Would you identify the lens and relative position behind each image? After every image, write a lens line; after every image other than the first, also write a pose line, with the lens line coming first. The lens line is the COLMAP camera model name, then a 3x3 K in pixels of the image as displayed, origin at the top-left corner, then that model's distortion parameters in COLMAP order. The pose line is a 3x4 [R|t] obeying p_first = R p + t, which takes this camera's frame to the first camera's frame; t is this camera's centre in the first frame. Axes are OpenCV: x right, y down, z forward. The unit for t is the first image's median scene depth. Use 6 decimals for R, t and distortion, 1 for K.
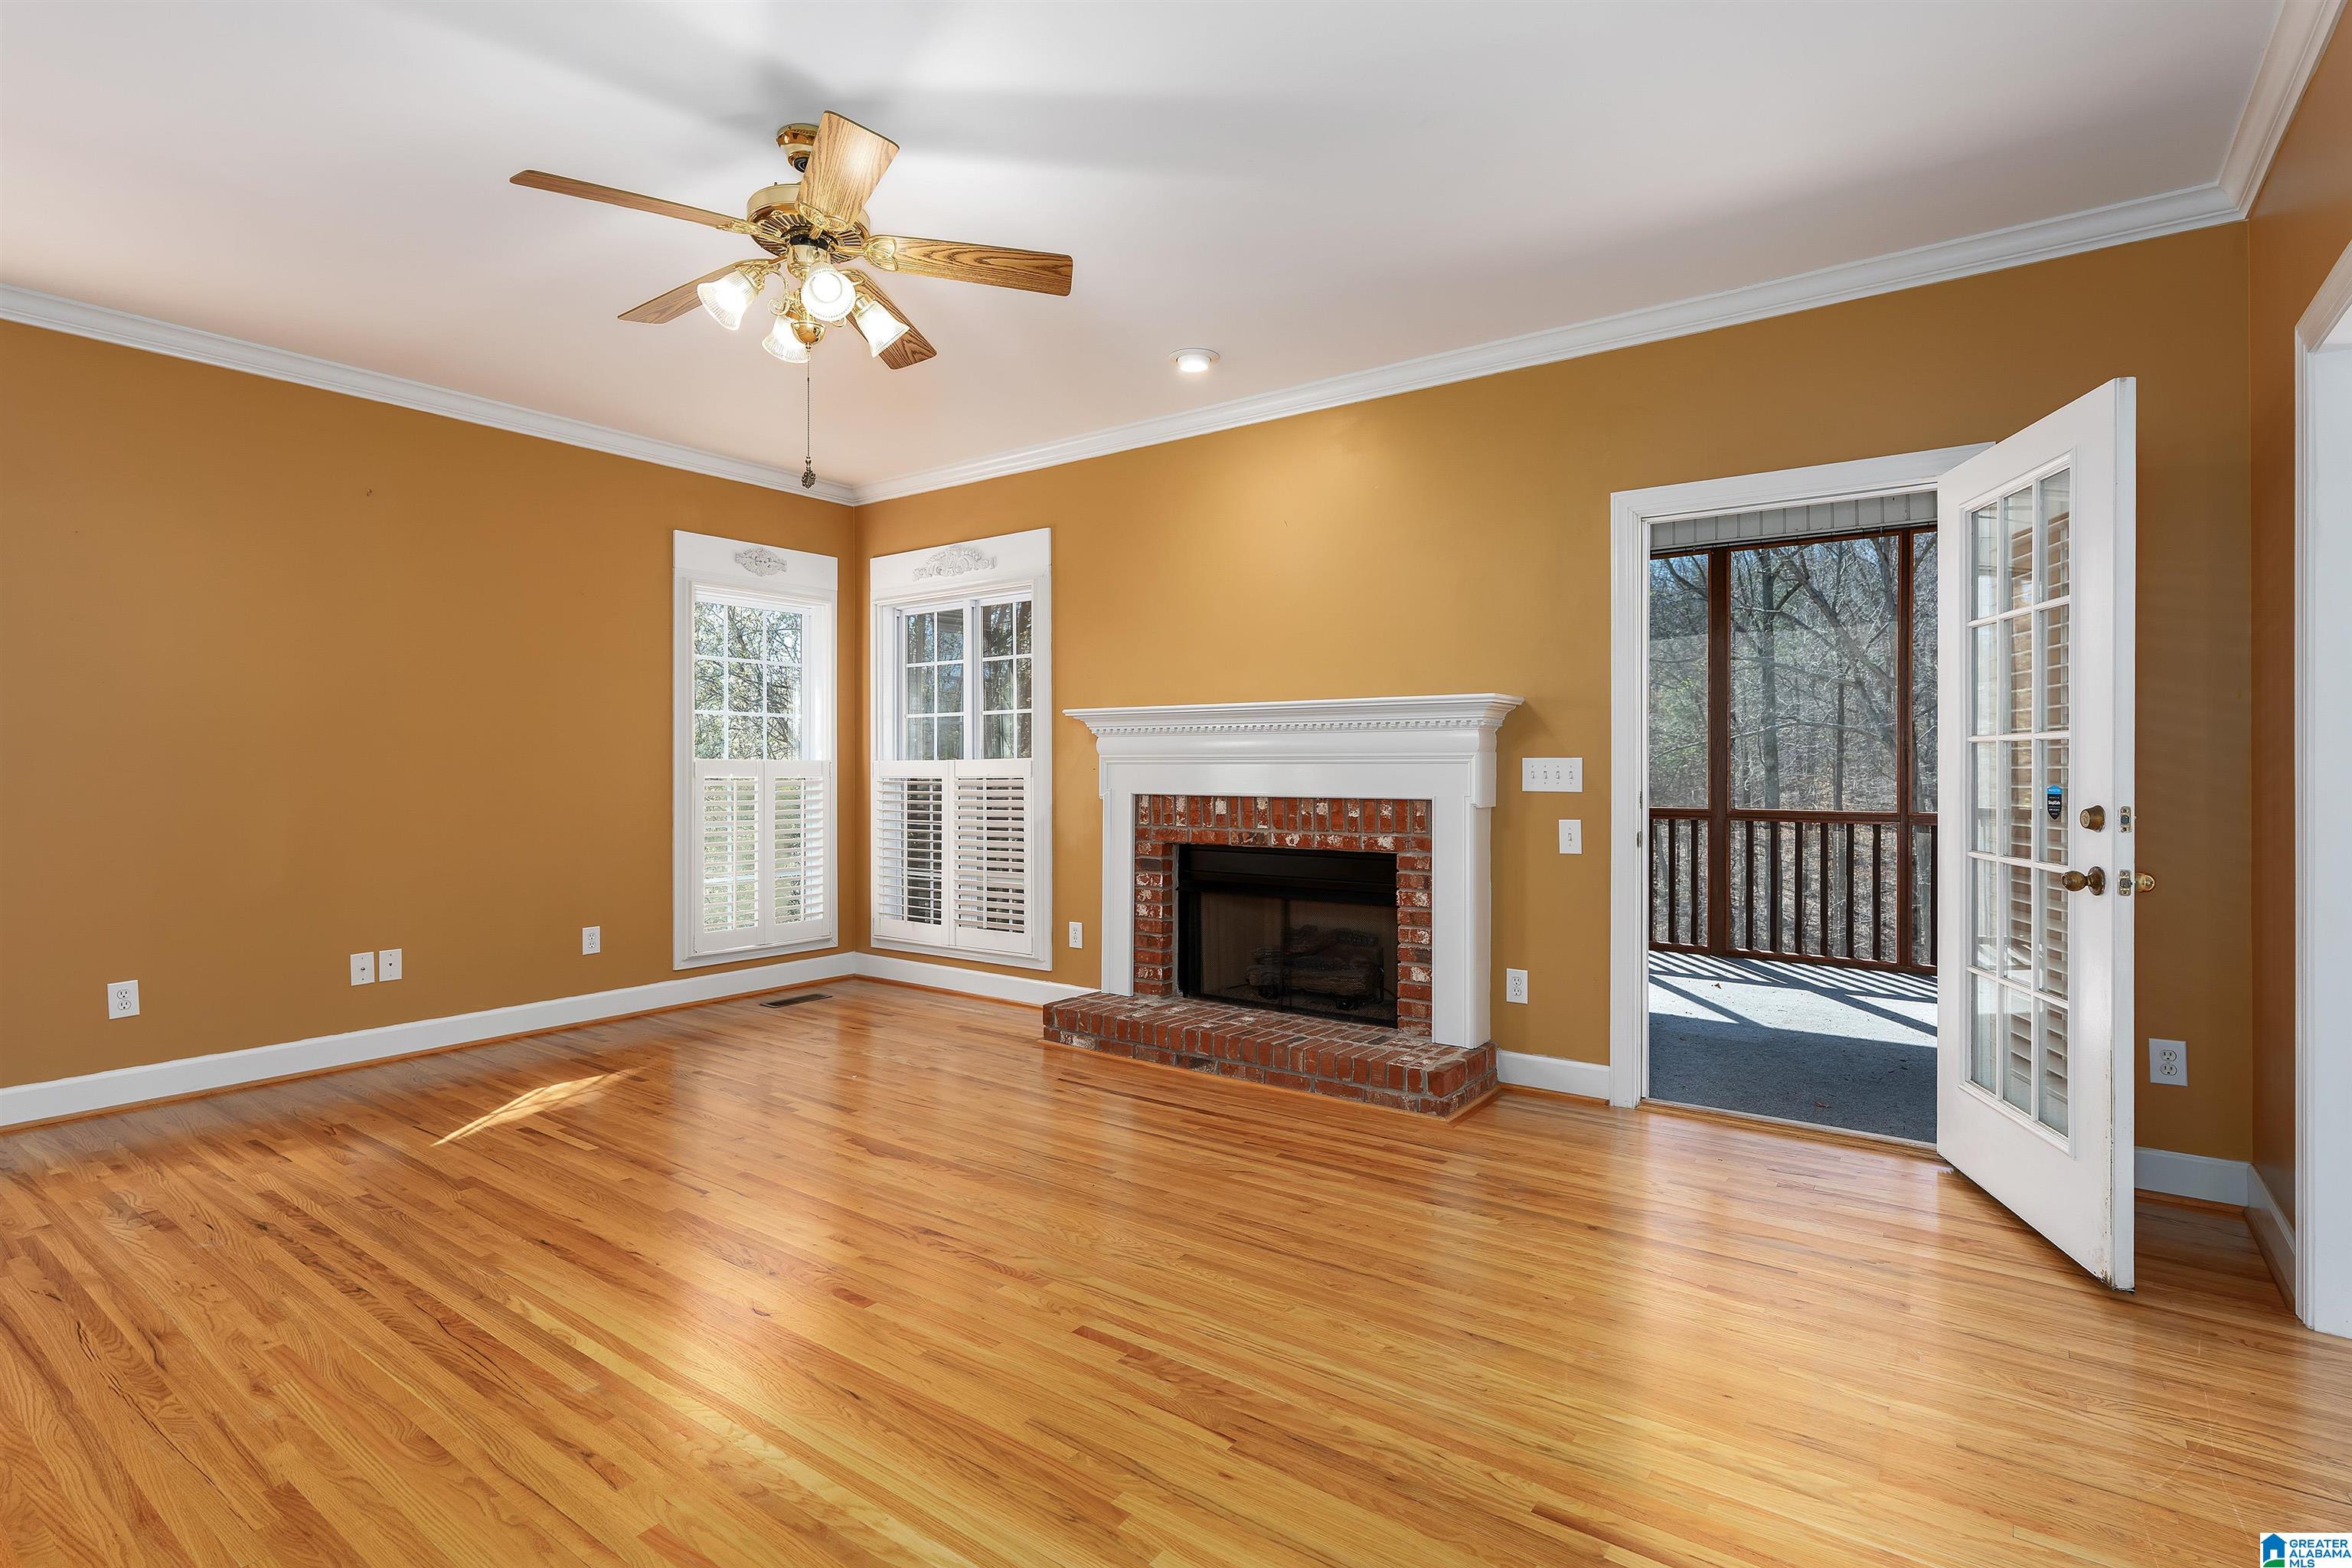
lens RADIAL K [[1135.3, 0, 1180.6], [0, 1135.3, 765.9], [0, 0, 1]] dist [-0.002477, 0.000184]
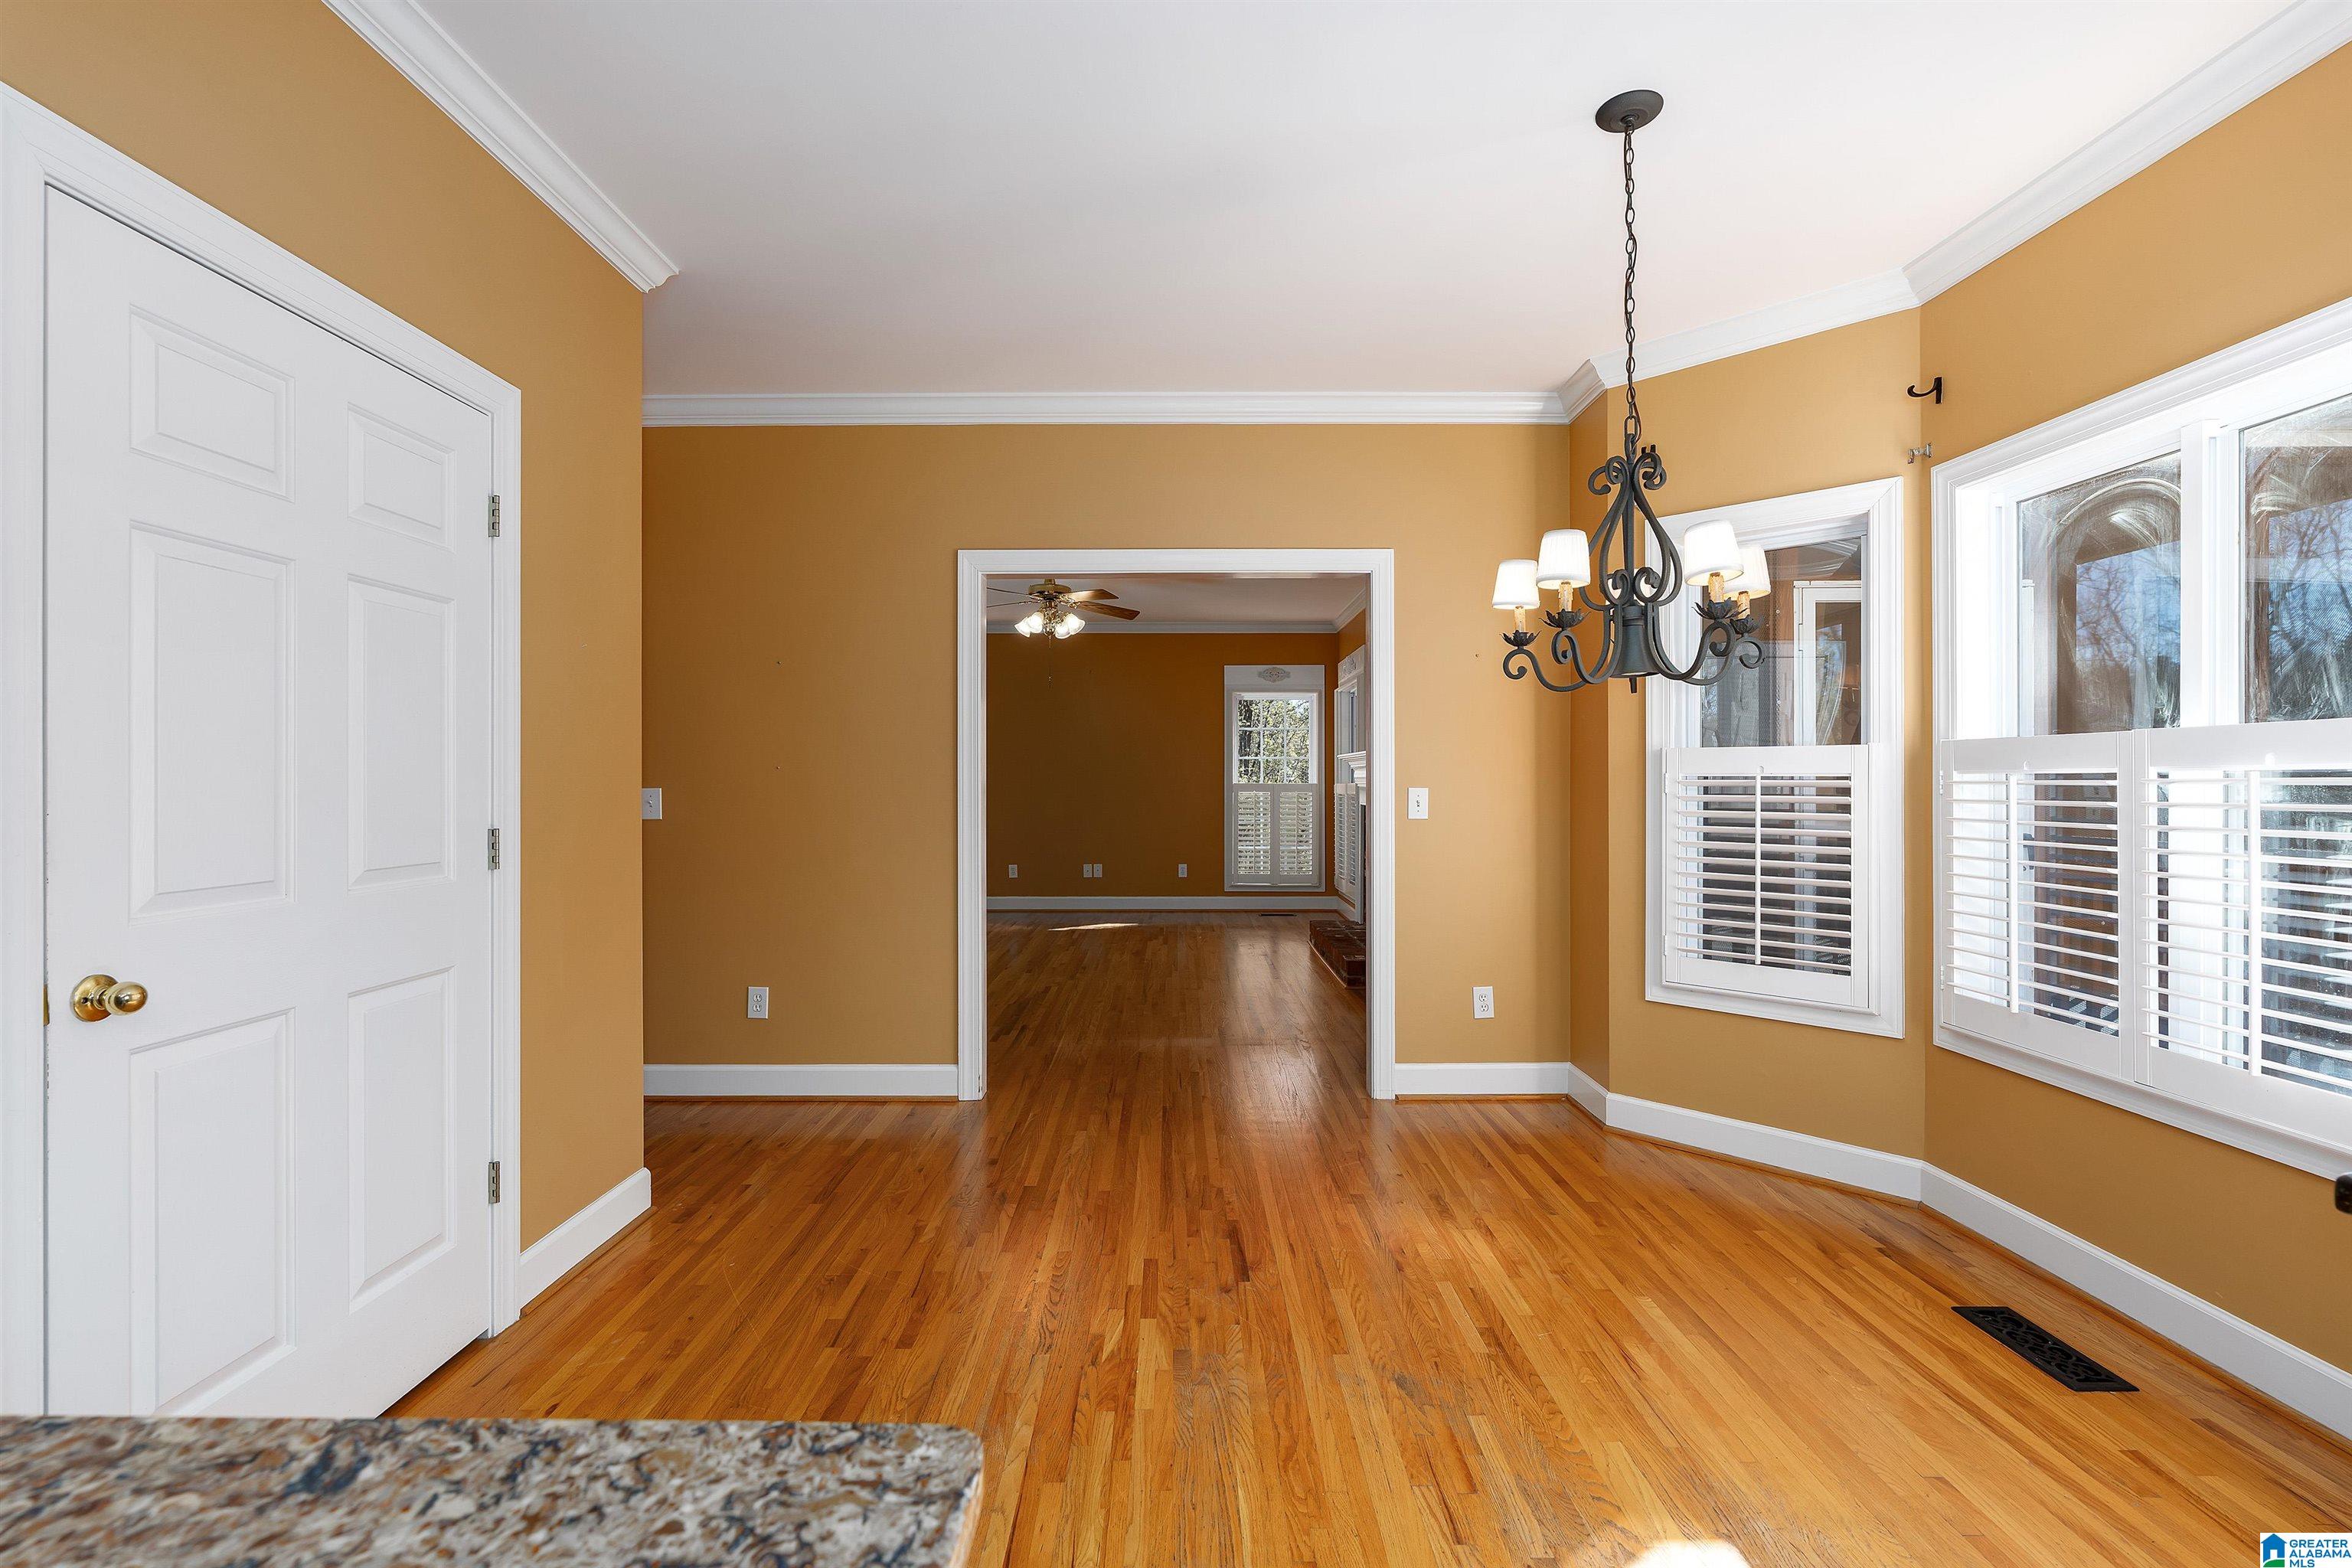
lens RADIAL K [[1072.2, 0, 1171.2], [0, 1072.2, 786.4], [0, 0, 1]] dist [0.000464, 0.000113]
pose [[0.589793, 0.001269, -0.807554, 1.152099], [0.001586, 0.999995, 0.002729, -0.005841], [0.807553, -0.002890, 0.589788, -0.187411]]
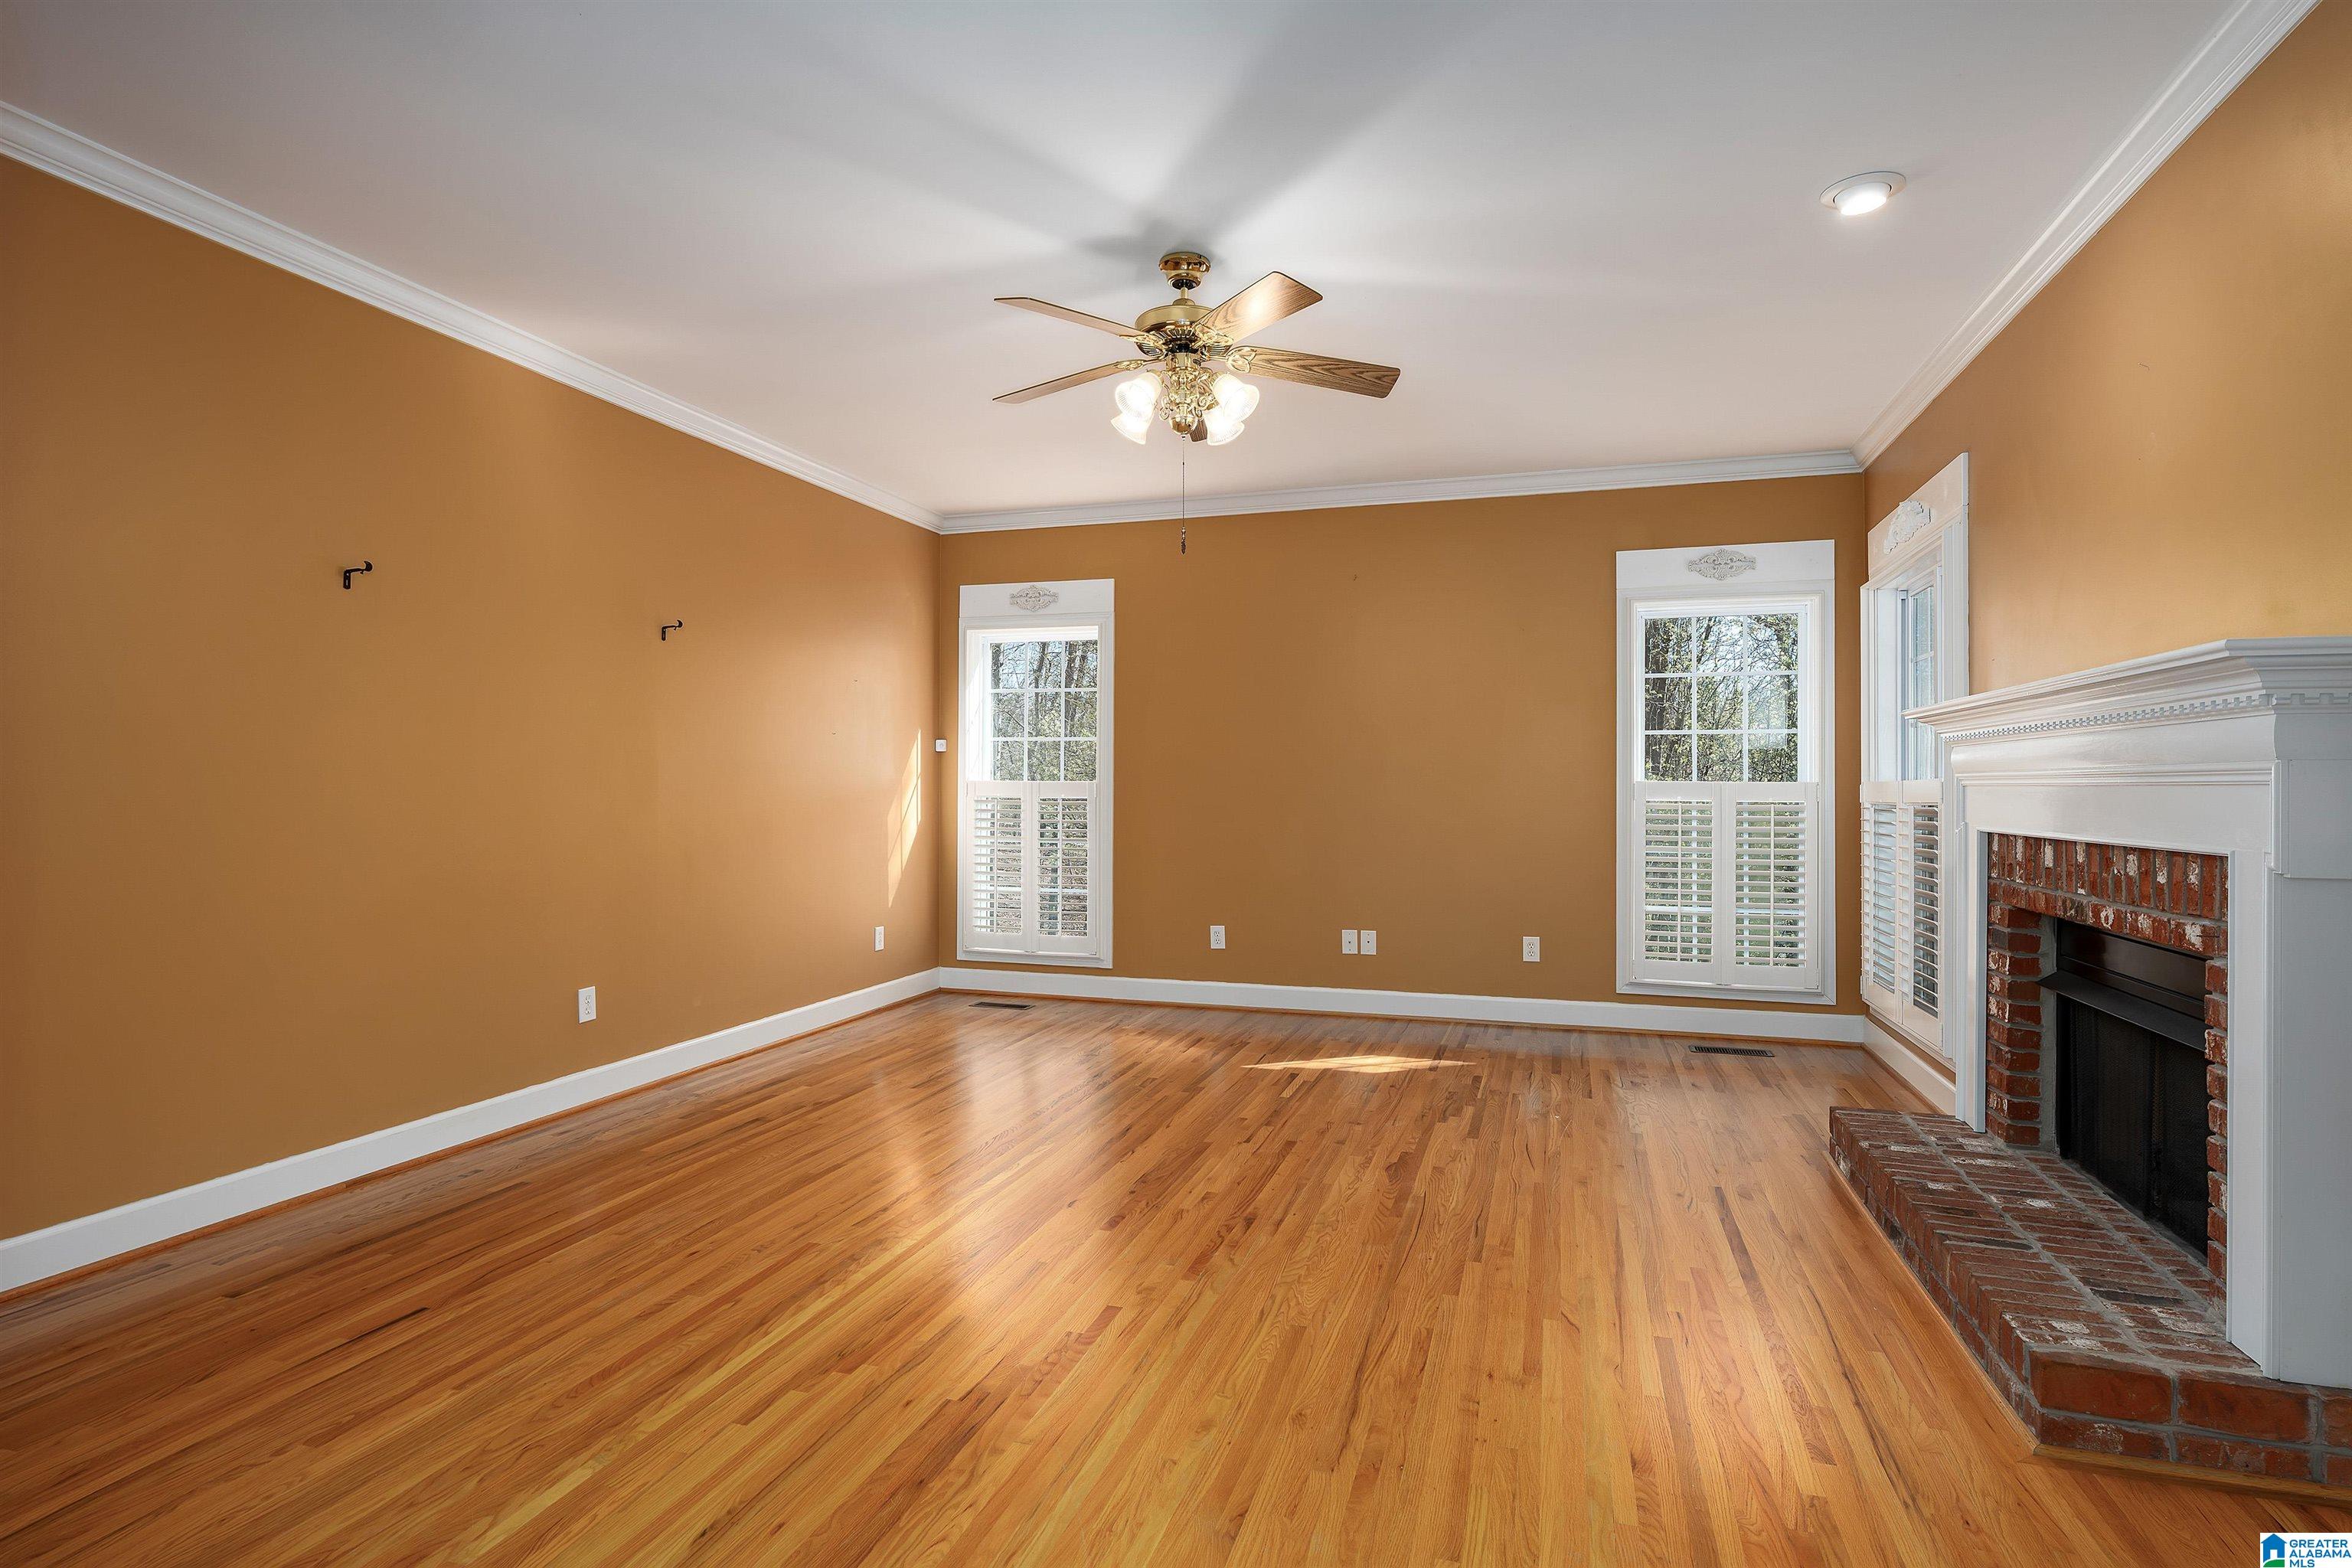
lens RADIAL K [[1210.2, 0, 1178.5], [0, 1210.2, 781.1], [0, 0, 1]] dist [-0.001196, 0.000053]
pose [[0.320748, -0.003996, -0.947156, 0.512541], [-0.001348, 0.999988, -0.004675, -0.000612], [0.947164, 0.002776, 0.320739, 0.341998]]
